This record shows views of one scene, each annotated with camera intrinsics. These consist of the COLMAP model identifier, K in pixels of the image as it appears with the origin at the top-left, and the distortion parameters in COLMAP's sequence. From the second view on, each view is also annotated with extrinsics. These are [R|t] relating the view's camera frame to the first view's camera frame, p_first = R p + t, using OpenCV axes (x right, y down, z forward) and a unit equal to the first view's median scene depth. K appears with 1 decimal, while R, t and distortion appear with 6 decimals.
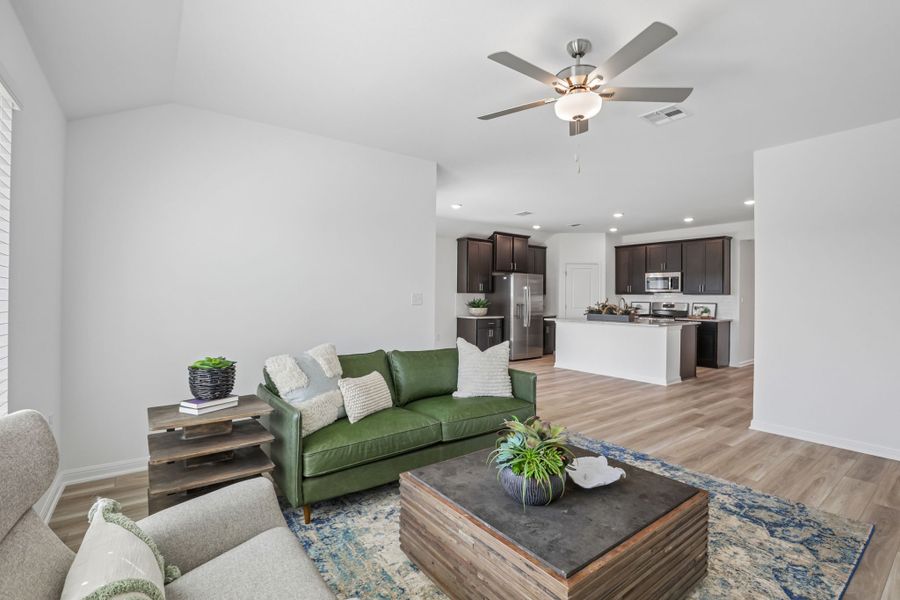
lens RADIAL K [[412.2, 0, 476.0], [0, 412.2, 294.6], [0, 0, 1]] dist [-0.001007, 0.000091]
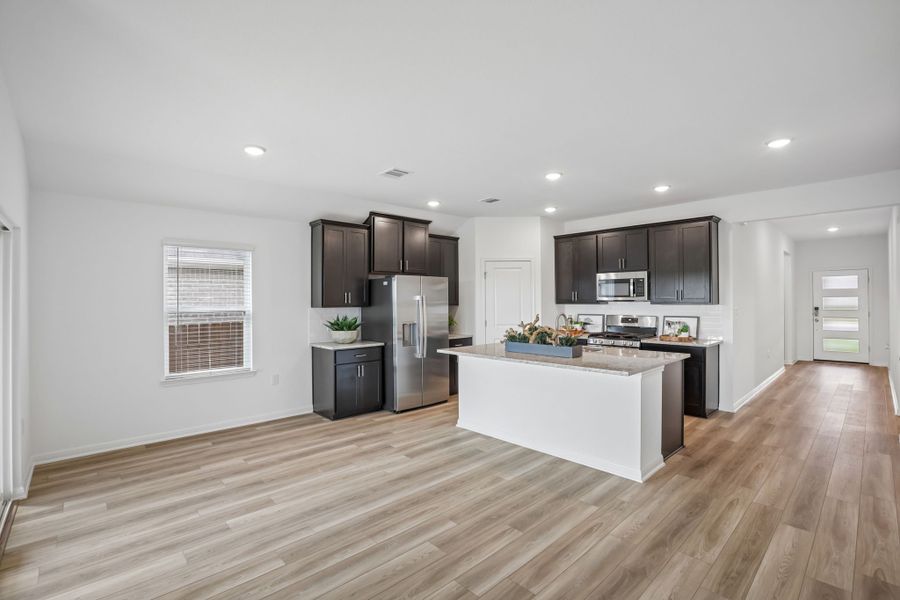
lens RADIAL K [[407.1, 0, 464.2], [0, 407.1, 302.0], [0, 0, 1]] dist [-0.027325, 0.000418]
pose [[0.996177, -0.016596, 0.085769, 0.140523], [0.015803, 0.999826, 0.009923, -0.015459], [-0.085919, -0.008529, 0.996266, 0.366346]]
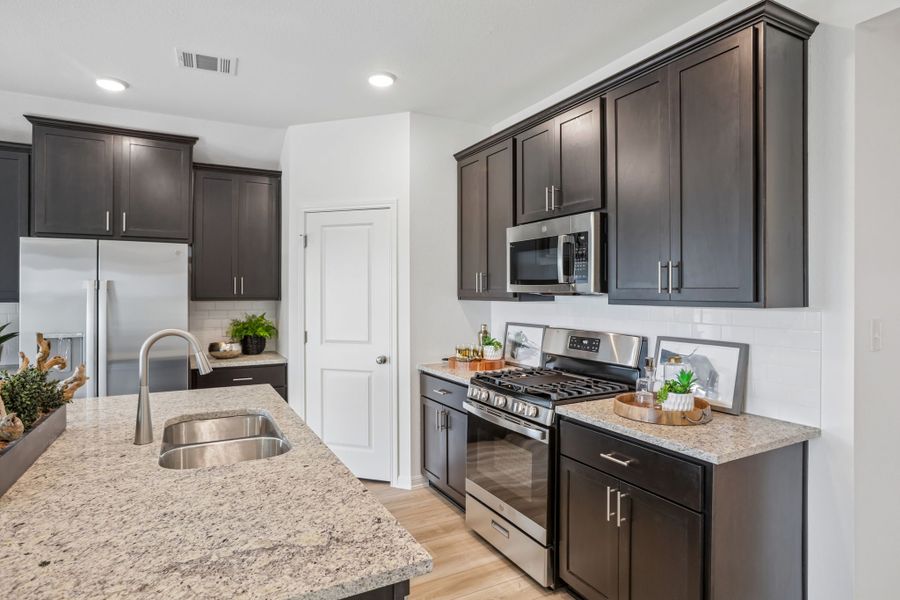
lens RADIAL K [[499.7, 0, 452.4], [0, 499.7, 296.1], [0, 0, 1]] dist [-0.023433, 0.000496]
pose [[0.981266, -0.008603, -0.192466, 0.473612], [0.011172, 0.999862, 0.012267, -0.009492], [0.192334, -0.014188, 0.981227, 0.699686]]
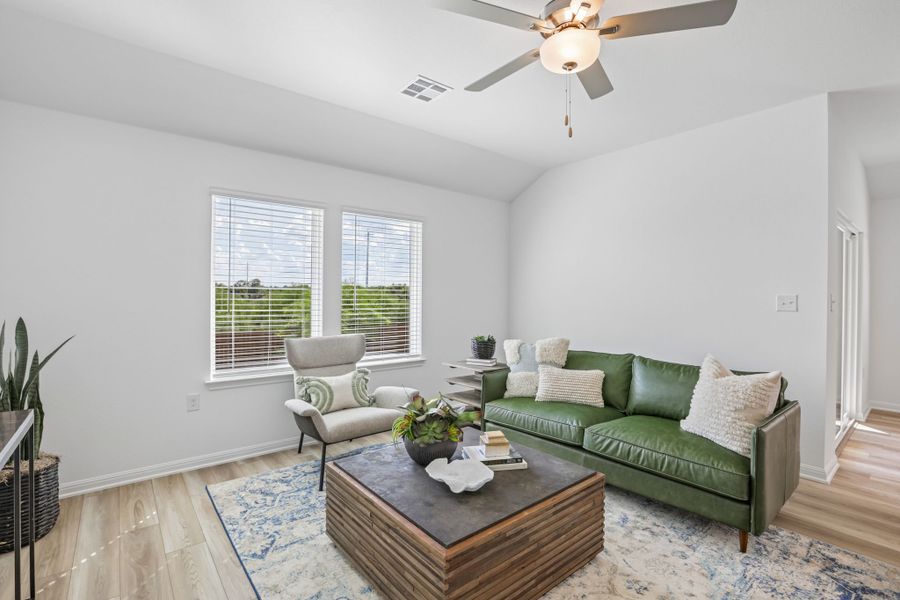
lens RADIAL K [[409.5, 0, 450.0], [0, 409.5, 300.0], [0, 0, 1]] dist [-0.017674, 0.000604]
pose [[0.009912, -0.005355, -0.999937, 0.283963], [0.001410, 0.999985, -0.005342, 0.003395], [0.999950, -0.001357, 0.009920, 0.217419]]
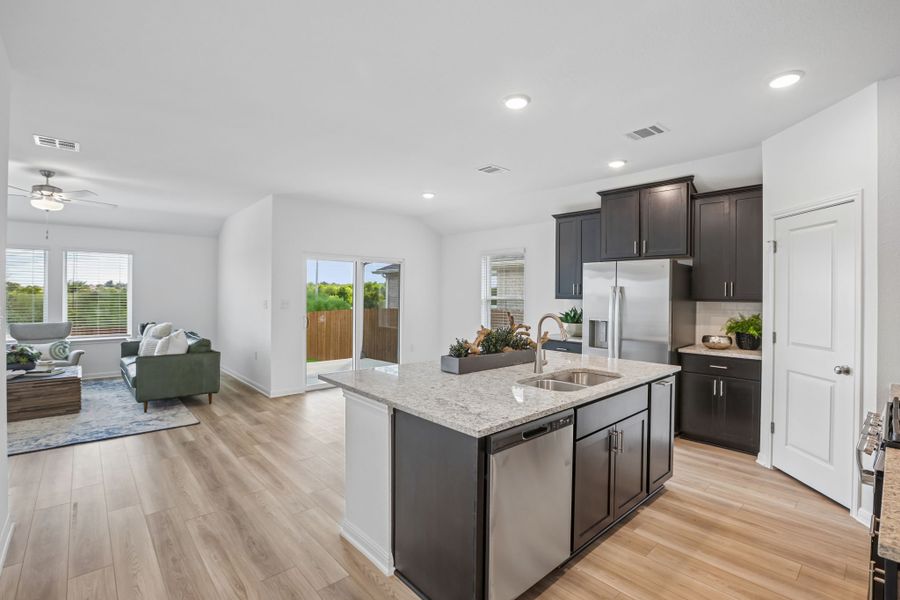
lens RADIAL K [[421.5, 0, 450.9], [0, 421.5, 286.3], [0, 0, 1]] dist [-0.029190, 0.000440]
pose [[0.046195, -0.025974, -0.998595, 0.642966], [0.001669, 0.999662, -0.025925, -0.007423], [0.998931, -0.000469, 0.046223, 0.793774]]
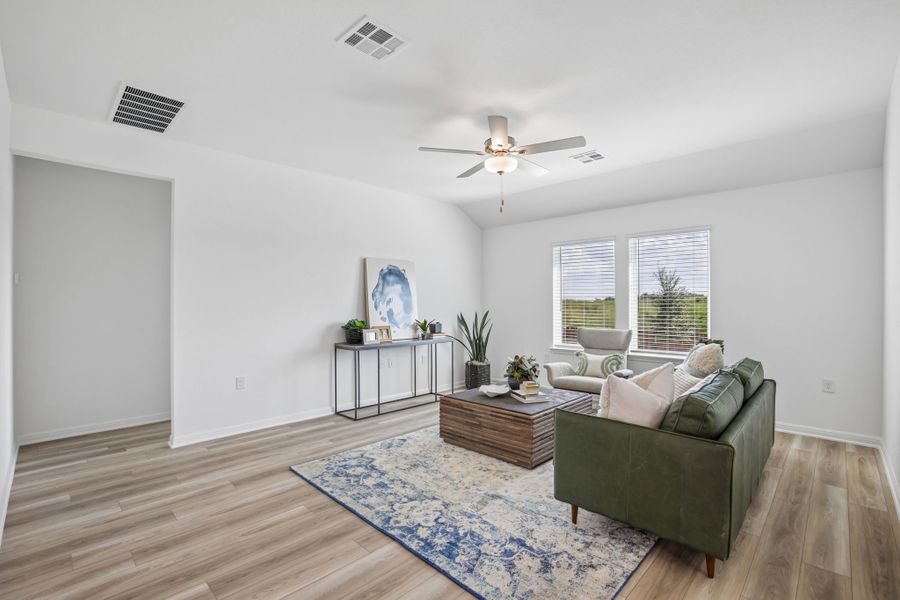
lens RADIAL K [[407.1, 0, 464.2], [0, 407.1, 302.0], [0, 0, 1]] dist [-0.027325, 0.000418]
pose [[-0.990524, -0.007763, -0.137119, 0.157207], [-0.006325, 0.999920, -0.010921, 0.005761], [0.137193, -0.009950, -0.990494, 0.659721]]
